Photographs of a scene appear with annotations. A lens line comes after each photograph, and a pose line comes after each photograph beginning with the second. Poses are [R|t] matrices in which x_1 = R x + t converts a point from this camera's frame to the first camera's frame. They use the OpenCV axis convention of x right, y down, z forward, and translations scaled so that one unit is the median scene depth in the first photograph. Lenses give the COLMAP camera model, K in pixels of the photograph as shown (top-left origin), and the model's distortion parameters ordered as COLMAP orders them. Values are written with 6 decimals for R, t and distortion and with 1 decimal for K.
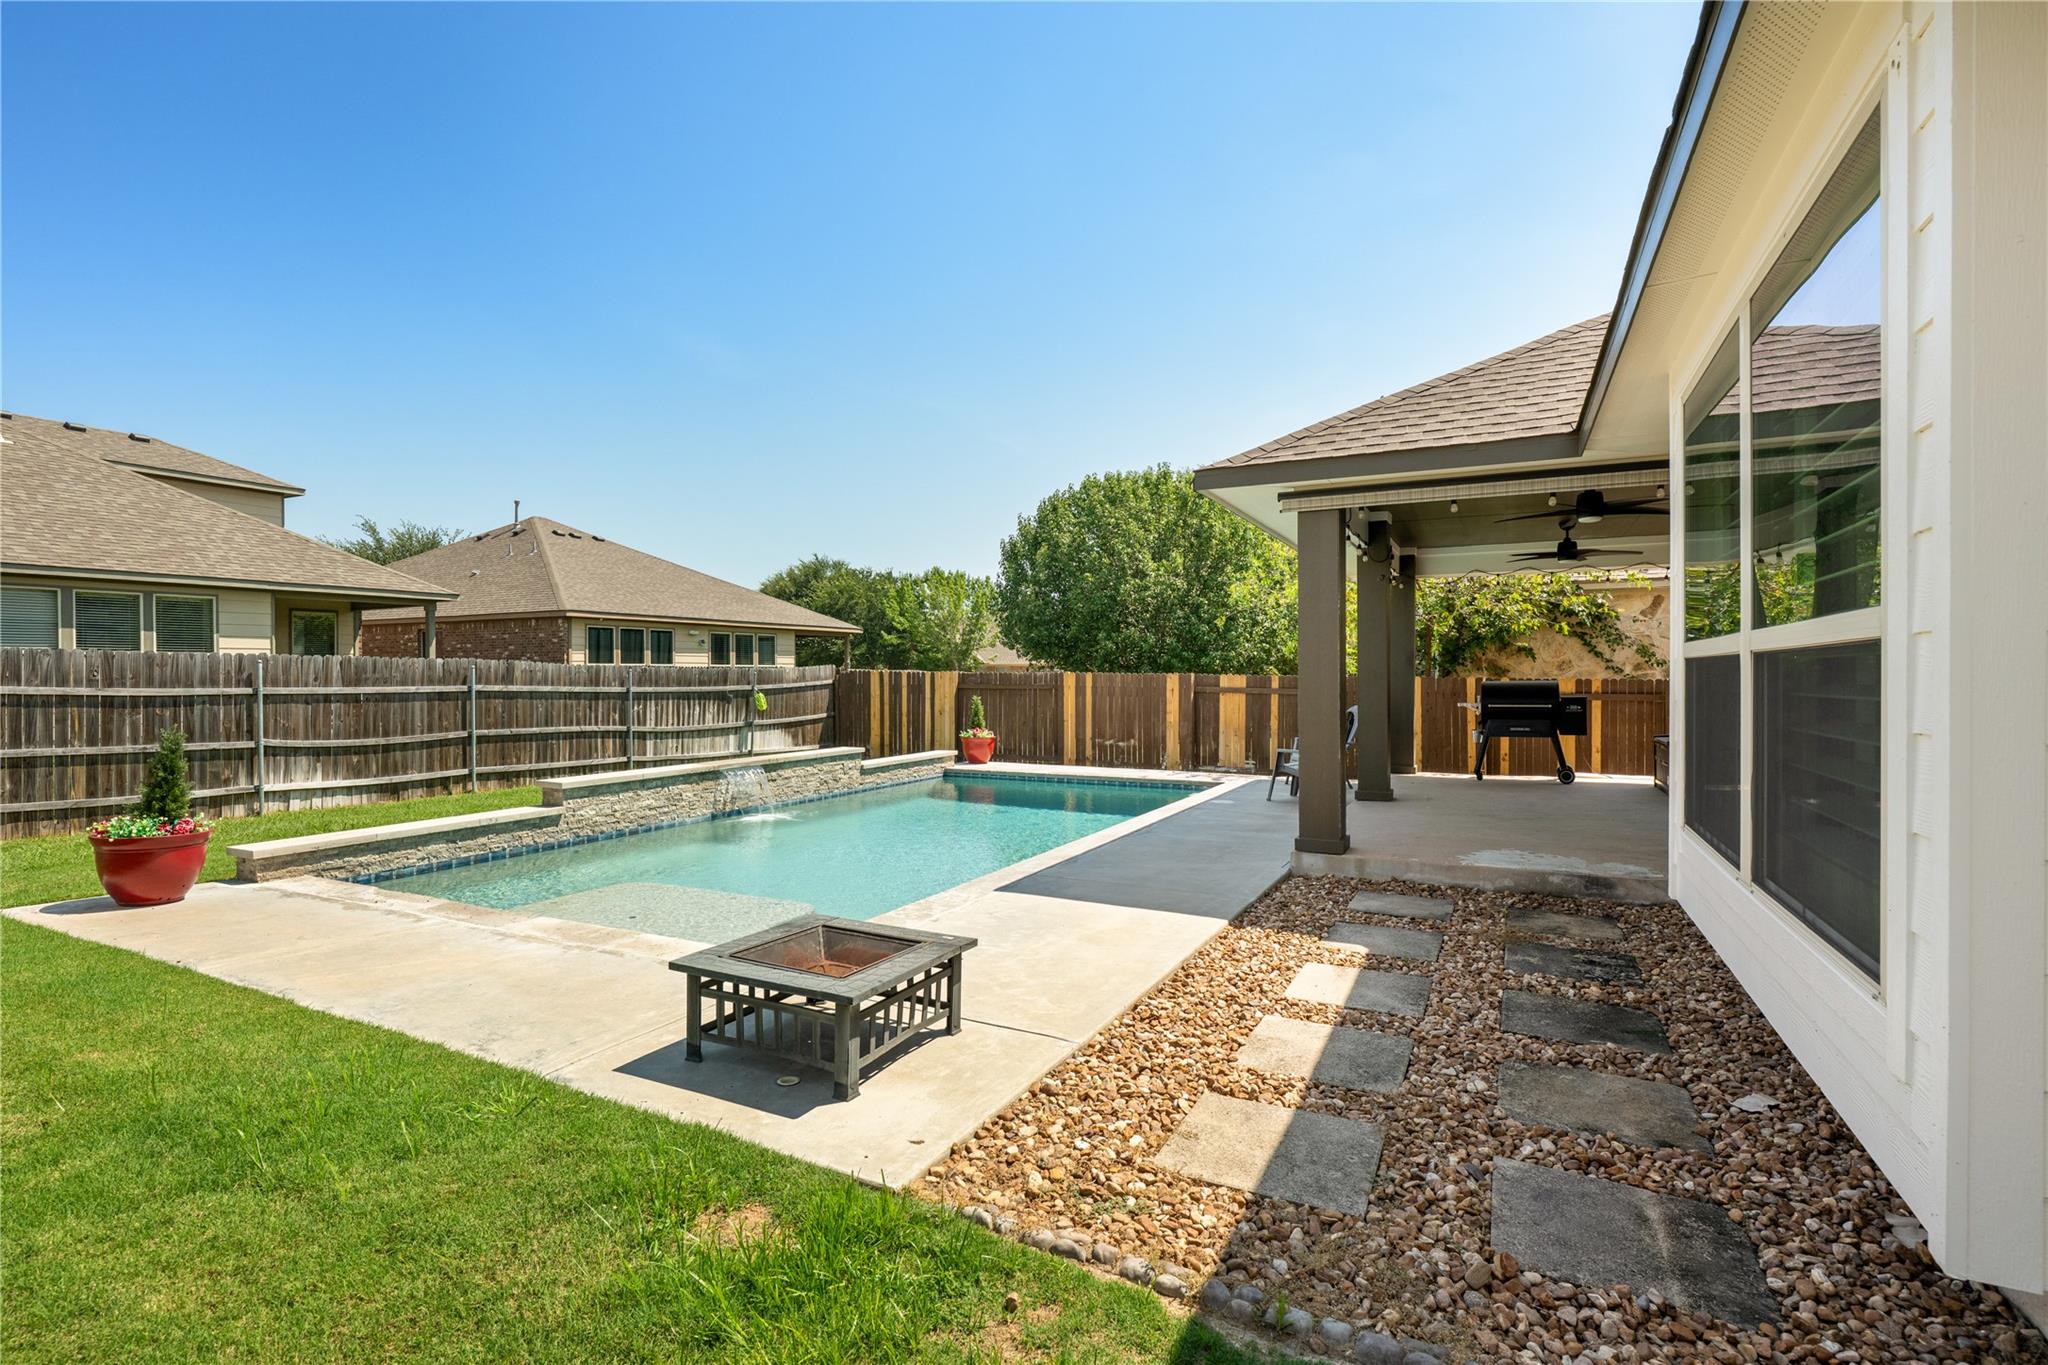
lens RADIAL K [[945.4, 0, 1058.6], [0, 945.4, 696.2], [0, 0, 1]] dist [0.001521, -0.000566]
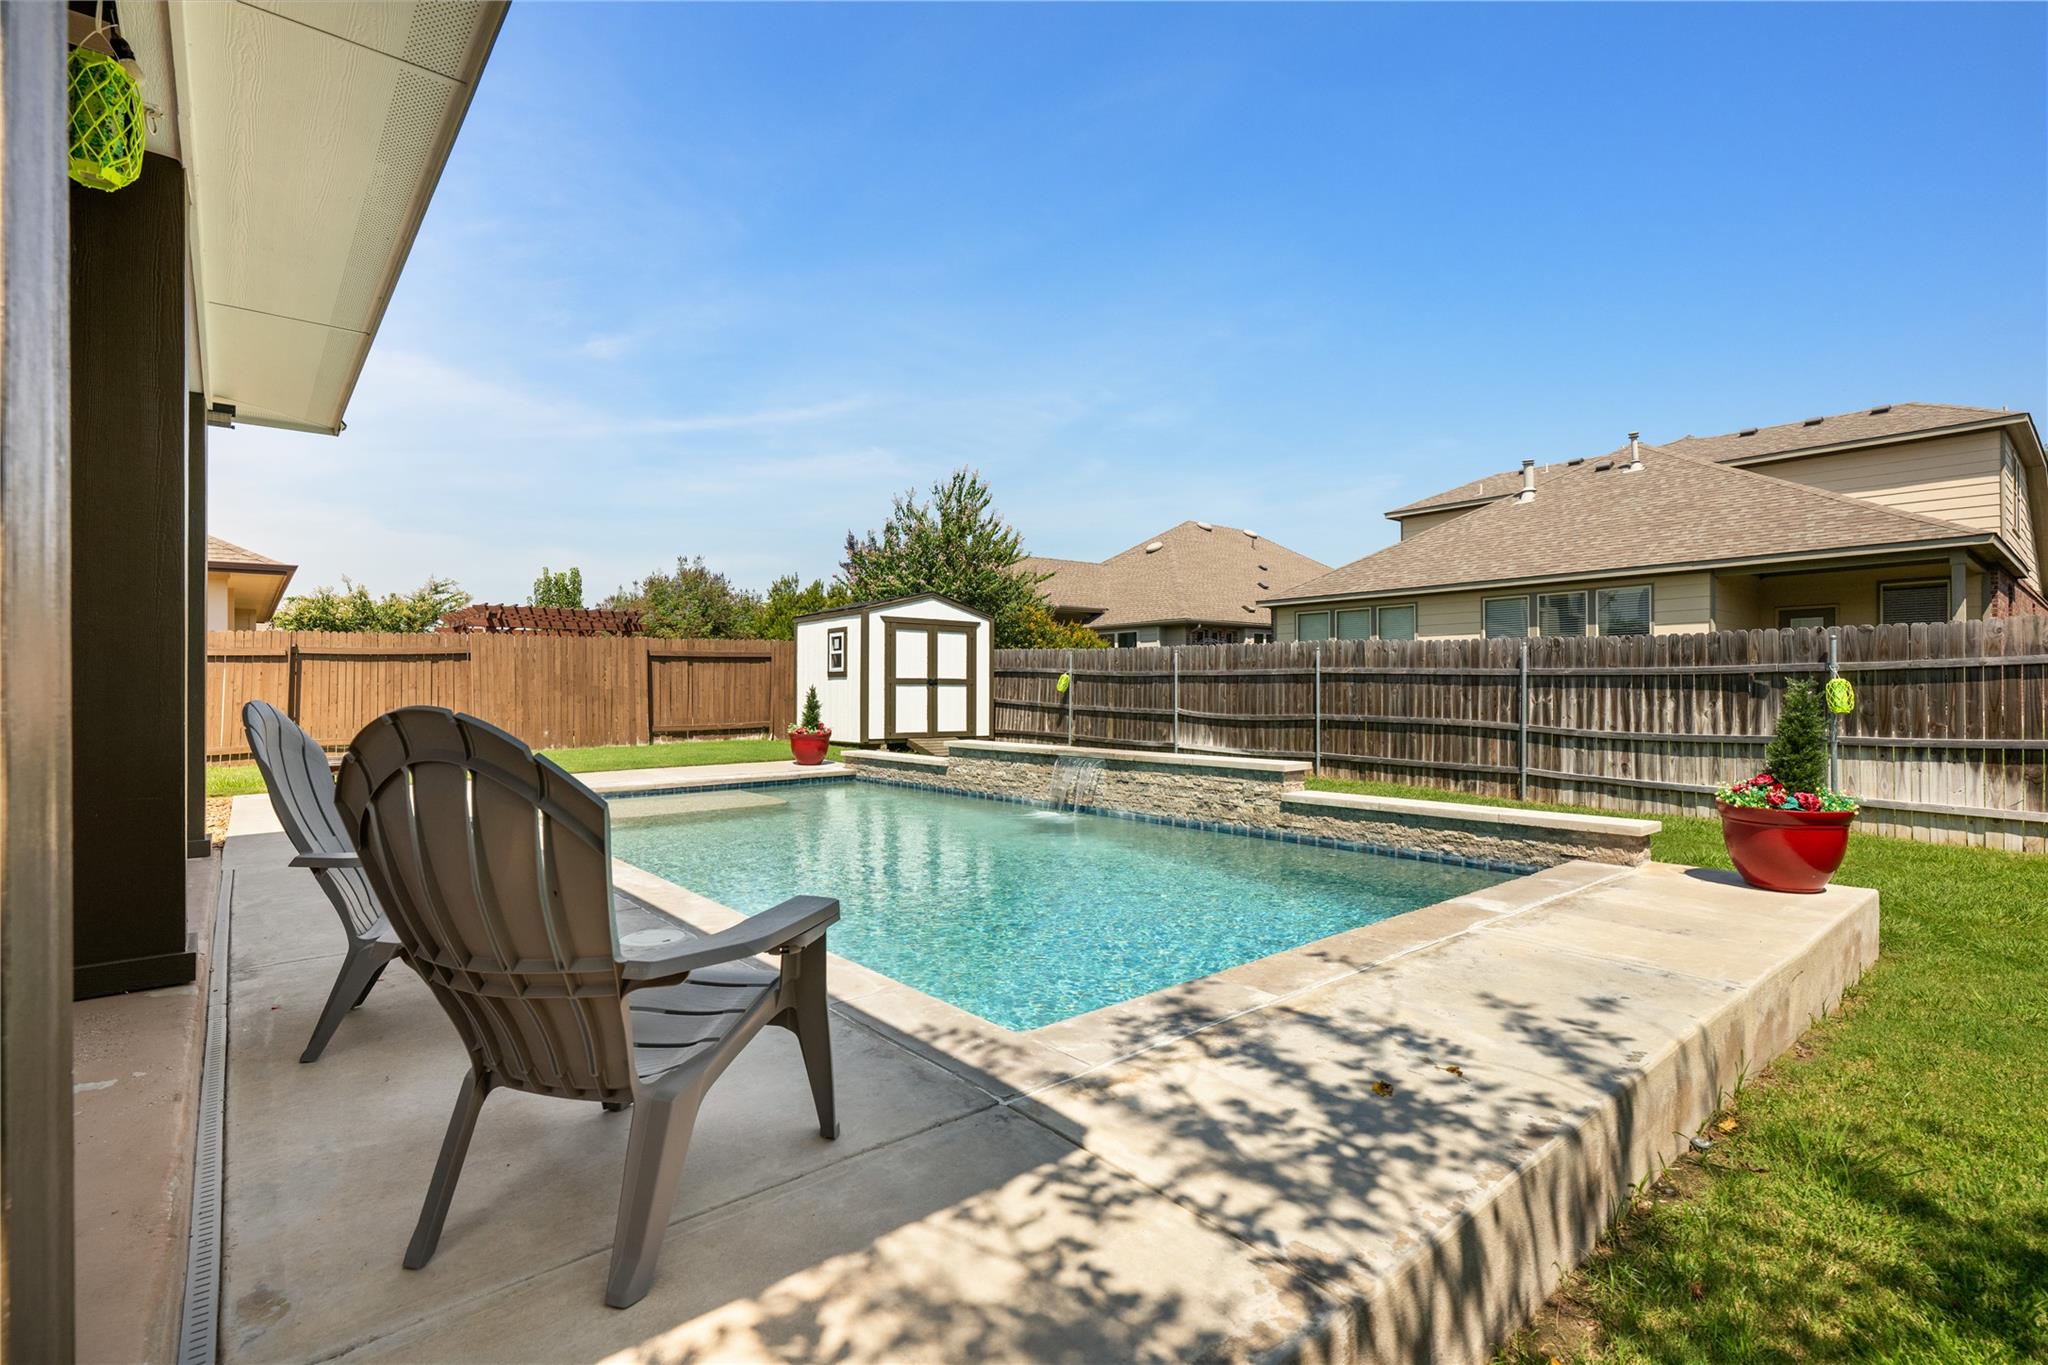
lens RADIAL K [[945.4, 0, 1023.3], [0, 945.4, 684.4], [0, 0, 1]] dist [0.001521, -0.000566]
pose [[-0.419326, -0.000888, -0.907835, 0.350916], [-0.015234, 0.999866, 0.006058, 0.004506], [0.907708, 0.016370, -0.419283, 1.003917]]
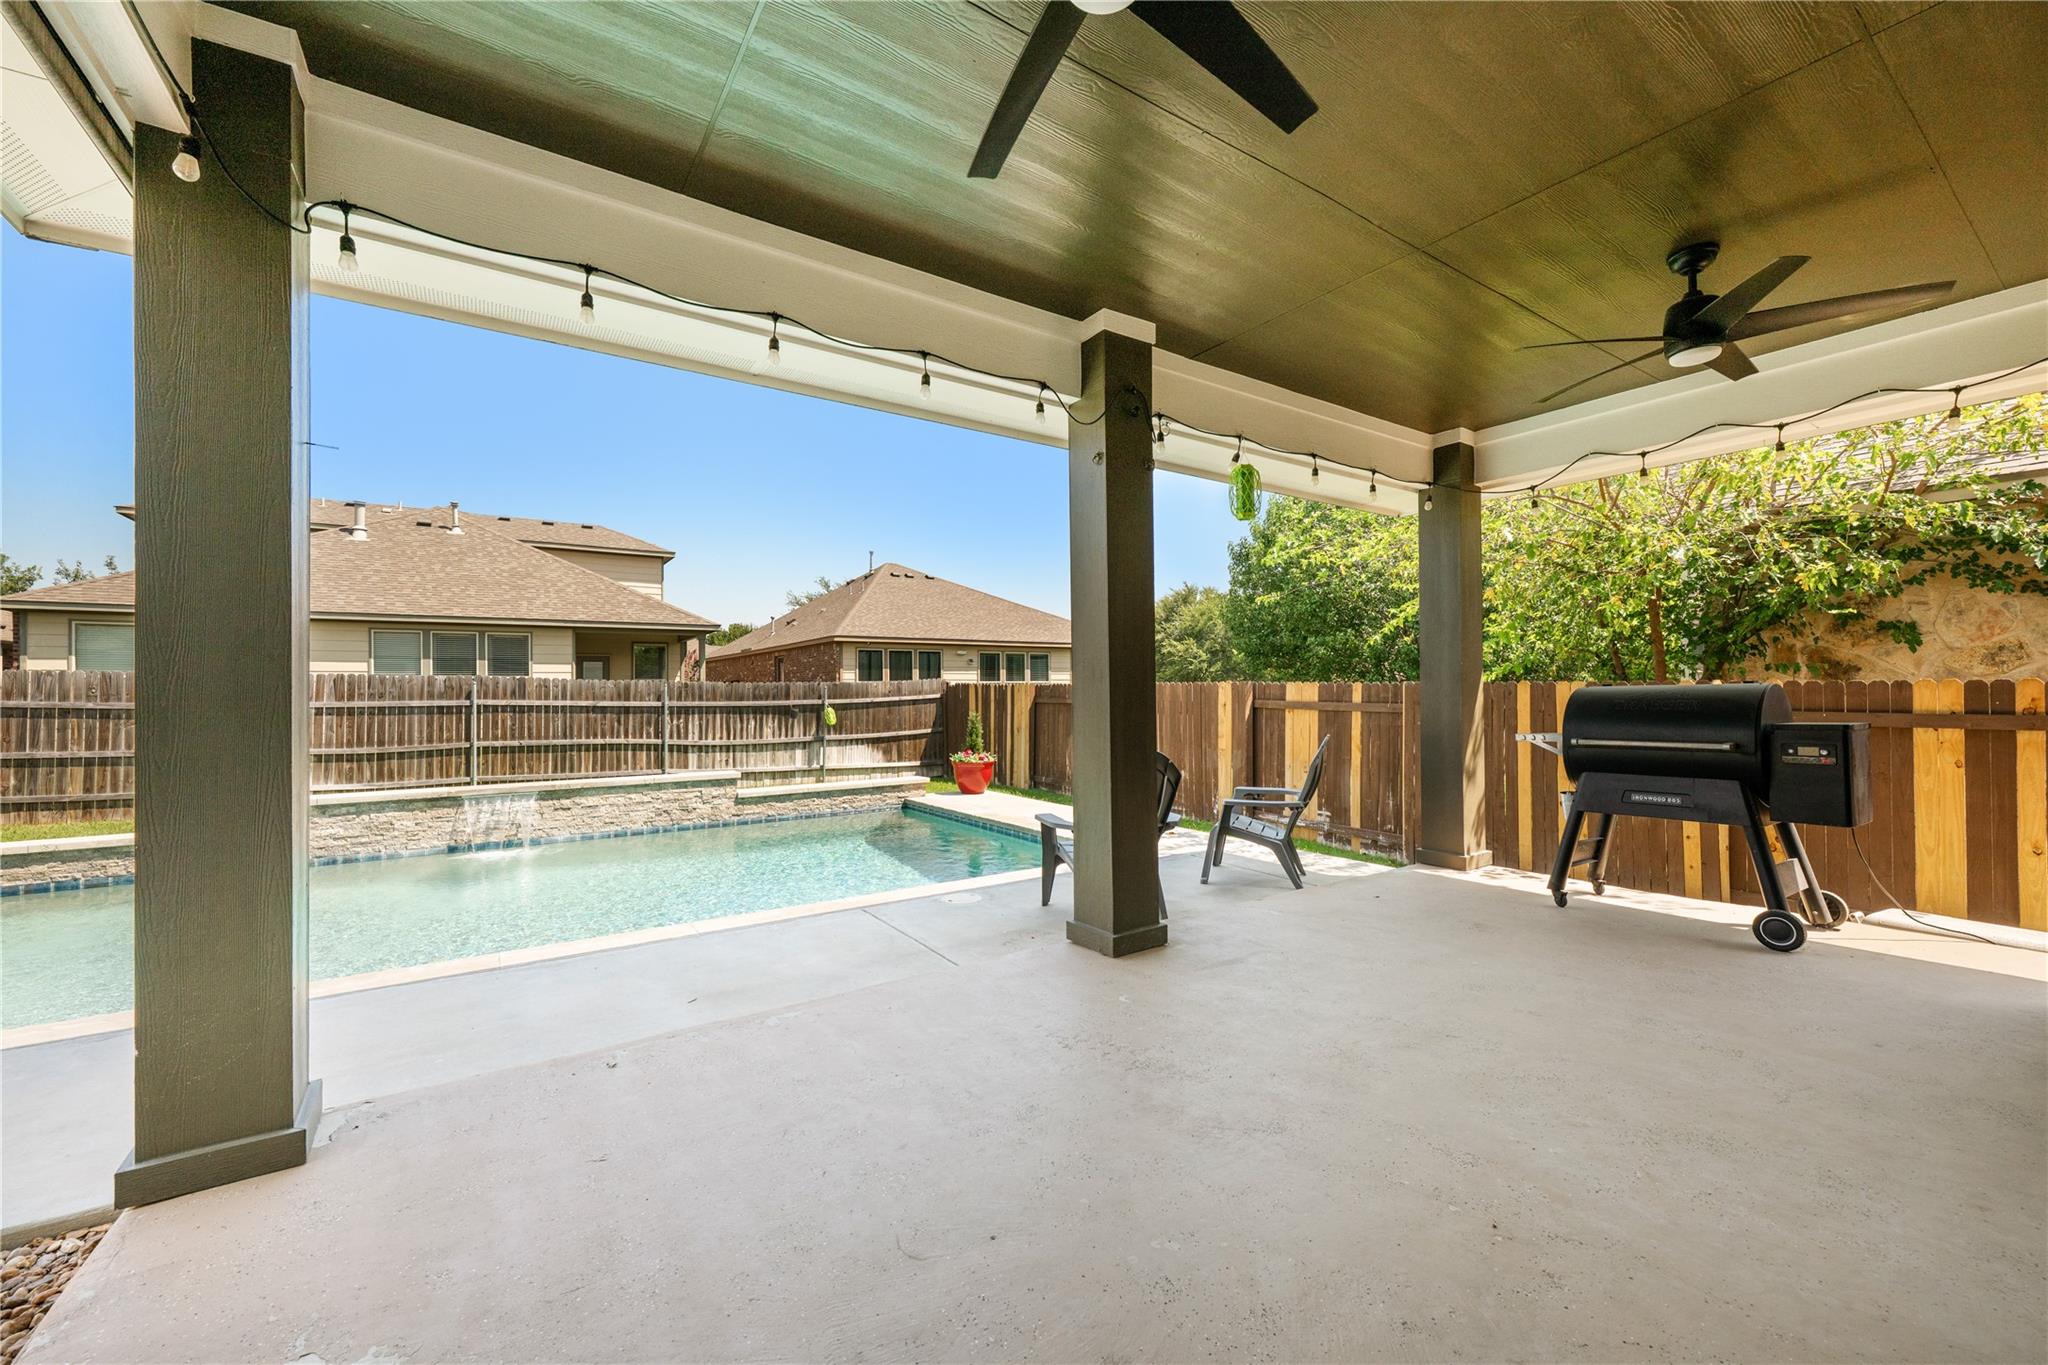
lens RADIAL K [[813.1, 0, 1042.6], [0, 813.1, 684.9], [0, 0, 1]] dist [-0.000375, 0.000392]
pose [[0.866504, -0.010800, -0.499053, 0.361573], [-0.004225, 0.999571, -0.028968, -0.003901], [0.499152, 0.027210, 0.866087, 0.458857]]
